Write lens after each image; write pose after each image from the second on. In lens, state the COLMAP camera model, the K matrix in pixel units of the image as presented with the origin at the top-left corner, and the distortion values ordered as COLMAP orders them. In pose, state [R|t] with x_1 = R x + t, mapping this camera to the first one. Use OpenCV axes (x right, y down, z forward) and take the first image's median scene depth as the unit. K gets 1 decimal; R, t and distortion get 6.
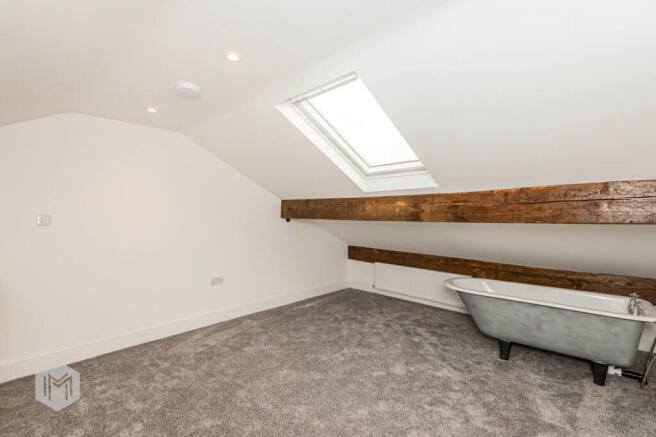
lens RADIAL K [[298.2, 0, 326.2], [0, 298.2, 218.5], [0, 0, 1]] dist [0.003049, -0.000080]
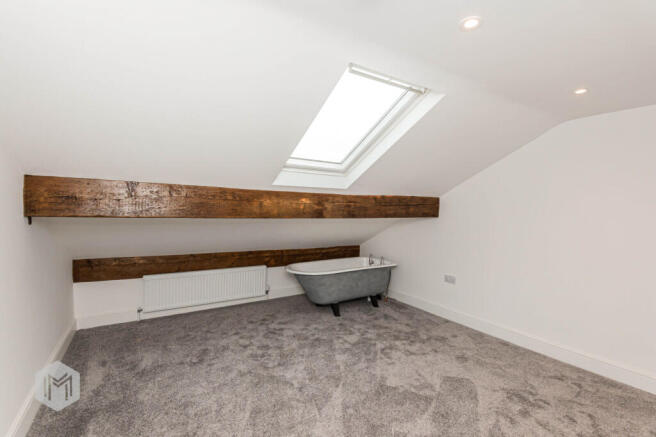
lens RADIAL K [[298.2, 0, 326.4], [0, 298.2, 217.5], [0, 0, 1]] dist [0.003049, -0.000080]
pose [[0.210539, -0.027407, 0.977201, -0.705692], [-0.006935, 0.999540, 0.029527, -0.023640], [-0.977561, -0.012993, 0.210252, 0.717920]]
